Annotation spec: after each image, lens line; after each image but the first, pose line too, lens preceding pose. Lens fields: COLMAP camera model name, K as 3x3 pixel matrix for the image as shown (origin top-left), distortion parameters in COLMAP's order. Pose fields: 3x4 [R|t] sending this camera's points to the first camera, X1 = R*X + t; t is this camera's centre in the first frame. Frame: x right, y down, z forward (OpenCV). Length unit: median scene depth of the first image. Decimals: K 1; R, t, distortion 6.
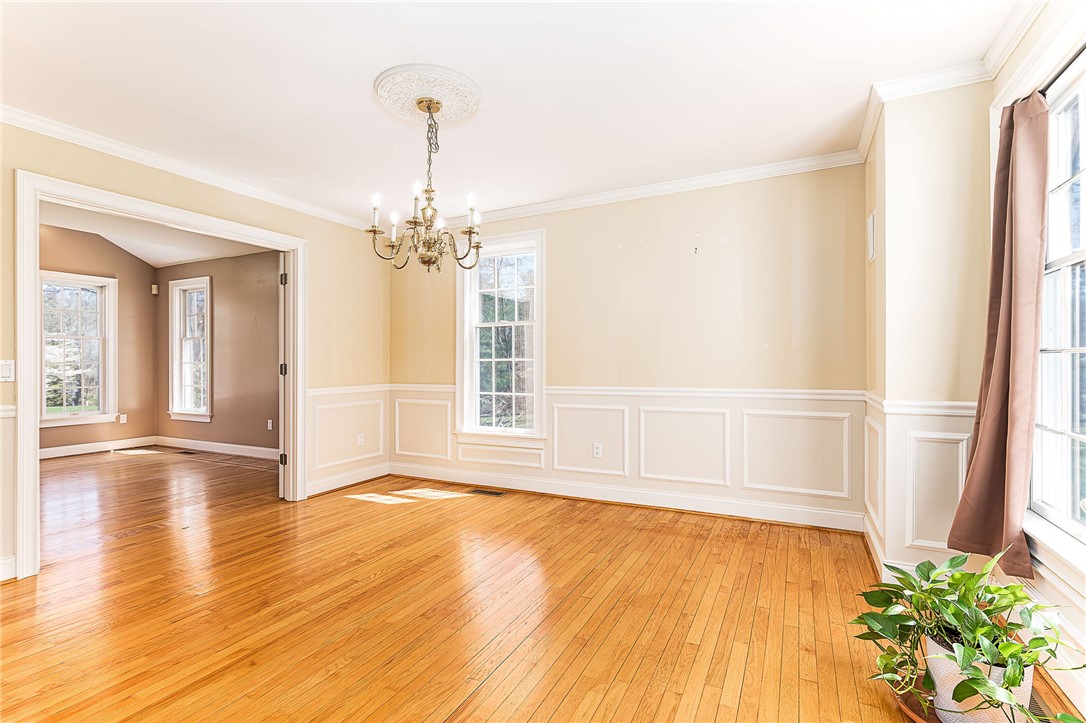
lens RADIAL K [[495.0, 0, 543.0], [0, 495.0, 361.5], [0, 0, 1]] dist [-0.000161, -0.000885]
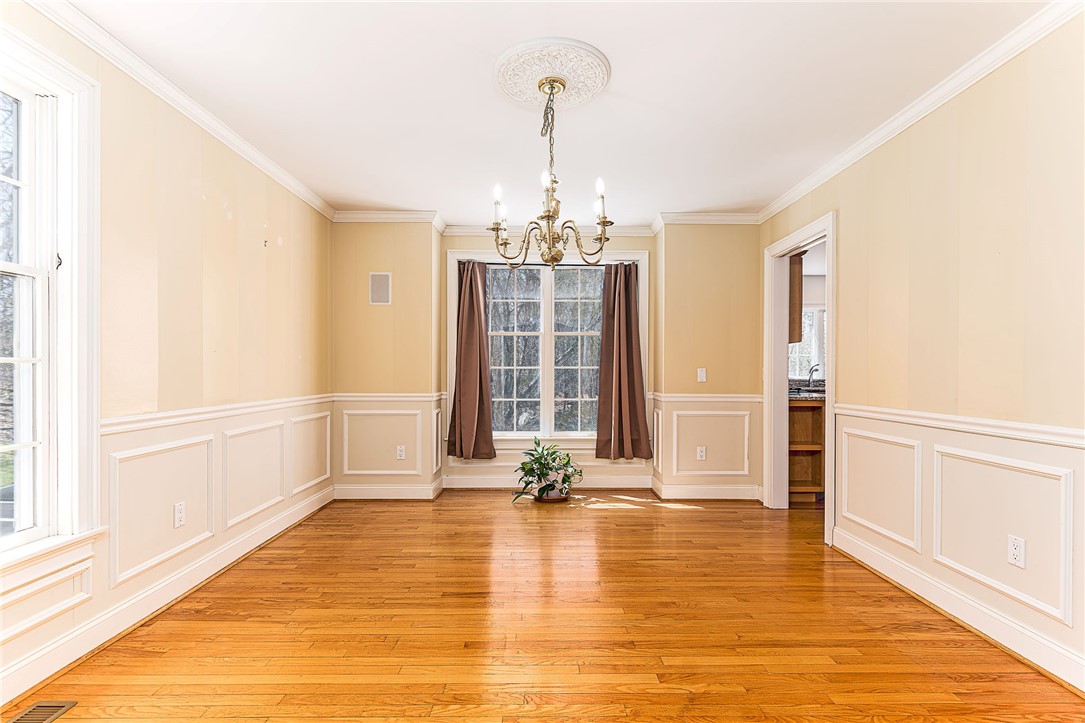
lens RADIAL K [[500.3, 0, 540.6], [0, 500.3, 374.9], [0, 0, 1]] dist [0.001971, 0.000209]
pose [[-0.448037, -0.001262, 0.894014, -0.904662], [-0.000247, 0.999999, 0.001288, 0.008528], [-0.894015, 0.000356, -0.448037, 1.235441]]
